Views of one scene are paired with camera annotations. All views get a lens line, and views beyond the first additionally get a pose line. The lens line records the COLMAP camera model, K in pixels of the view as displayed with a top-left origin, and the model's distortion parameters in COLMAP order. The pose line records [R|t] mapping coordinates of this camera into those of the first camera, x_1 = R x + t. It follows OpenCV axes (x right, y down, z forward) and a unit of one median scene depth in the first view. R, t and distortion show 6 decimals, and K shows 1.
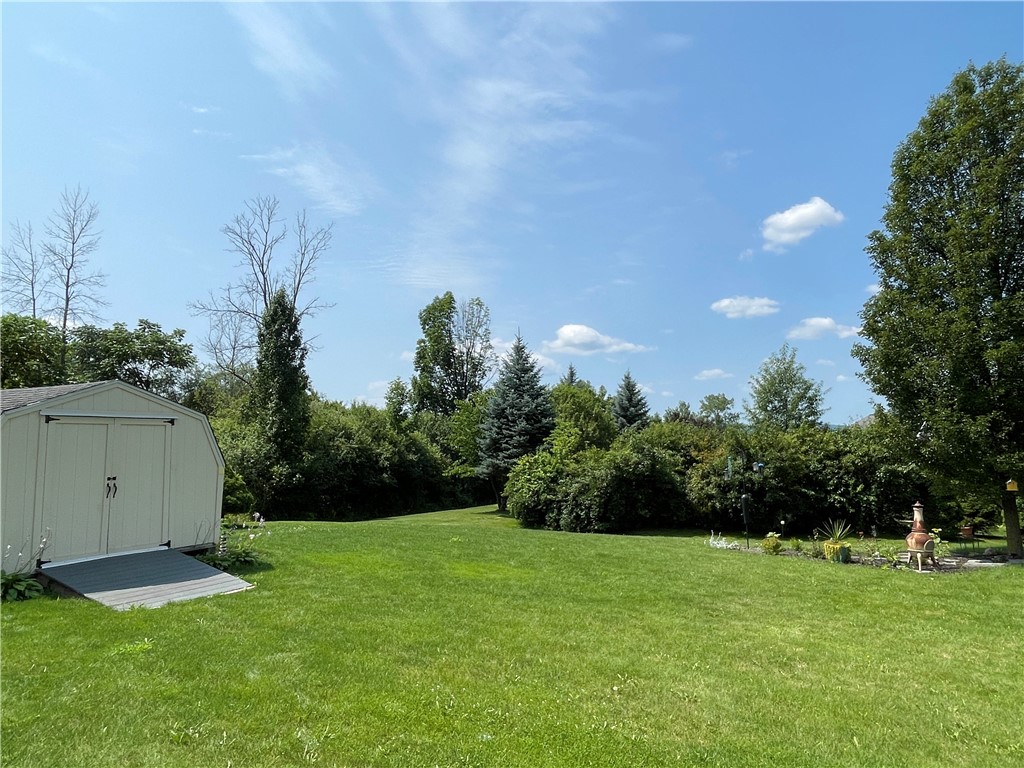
lens RADIAL K [[652.4, 0, 512.0], [0, 652.4, 384.0], [0, 0, 1]] dist [-0.008721, -0.001634]
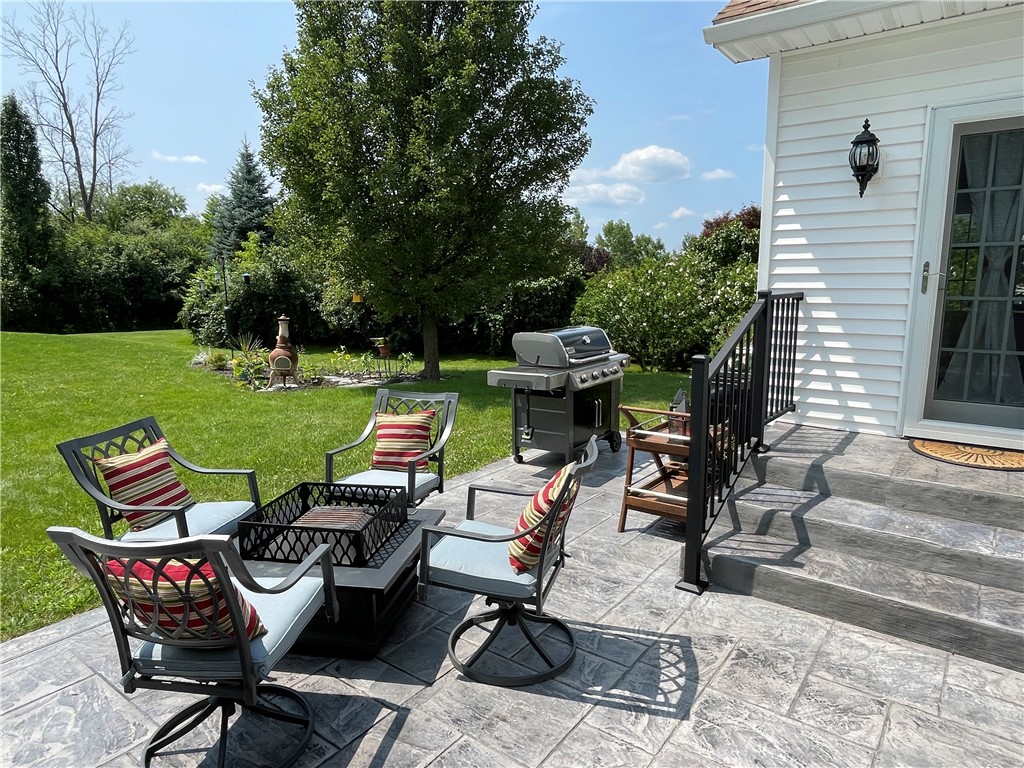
lens RADIAL K [[627.5, 0, 512.0], [0, 627.5, 384.0], [0, 0, 1]] dist [-0.002422, -0.000266]
pose [[0.990675, 0.031951, -0.132444, 0.670164], [0.004286, 0.964324, 0.264692, 0.031853], [0.136176, -0.262791, 0.955195, 0.136887]]
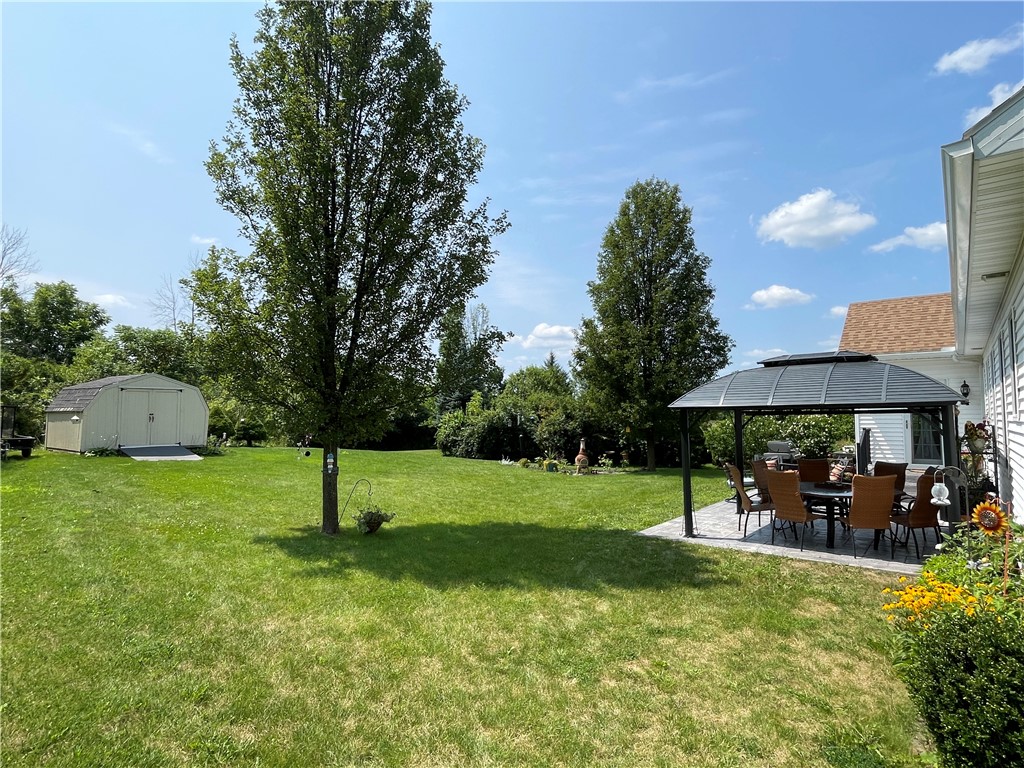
lens RADIAL K [[544.7, 0, 512.0], [0, 544.7, 384.0], [0, 0, 1]] dist [-0.000288, -0.000200]
pose [[0.985915, 0.004080, -0.167200, 0.438695], [0.003202, 0.999059, 0.043259, -0.020655], [0.167219, -0.043185, 0.984974, -0.320086]]
